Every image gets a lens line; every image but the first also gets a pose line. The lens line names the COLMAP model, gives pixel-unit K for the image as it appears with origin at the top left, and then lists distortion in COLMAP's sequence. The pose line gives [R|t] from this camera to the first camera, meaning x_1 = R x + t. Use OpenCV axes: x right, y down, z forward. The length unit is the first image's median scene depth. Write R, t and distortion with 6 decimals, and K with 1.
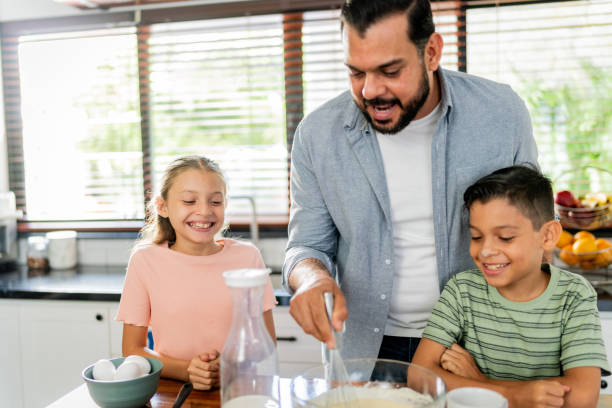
lens RADIAL K [[612.5, 0, 310.5], [0, 612.5, 204.2], [0, 0, 1]] dist [-0.011033, 0.000000]
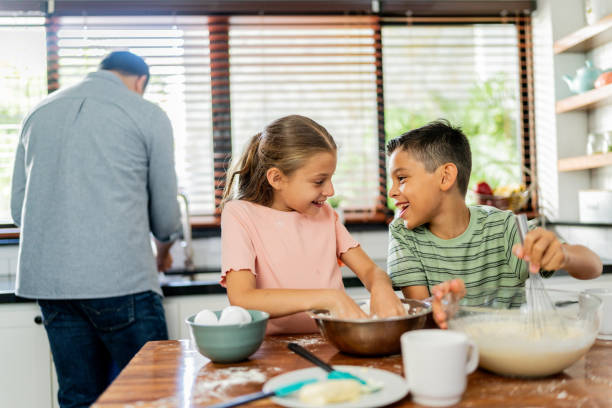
lens RADIAL K [[612.5, 0, 306.0], [0, 612.5, 208.4], [0, 0, 1]] dist [-0.011033, 0.000000]
pose [[0.951949, -0.009754, 0.306101, -0.205974], [0.023858, 0.998817, -0.042369, 0.054248], [-0.305326, 0.047636, 0.951056, 0.002665]]
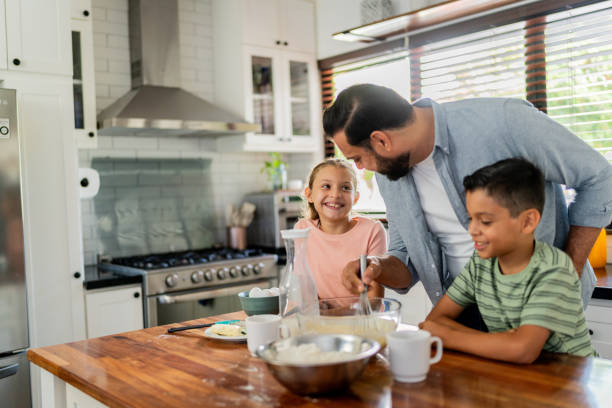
lens RADIAL K [[612.5, 0, 309.4], [0, 612.5, 201.4], [0, 0, 1]] dist [-0.011033, 0.000000]
pose [[0.798531, 0.007378, -0.601909, 0.296631], [-0.007725, 0.999968, 0.002009, 0.004756], [0.601905, 0.003045, 0.798562, -0.073132]]
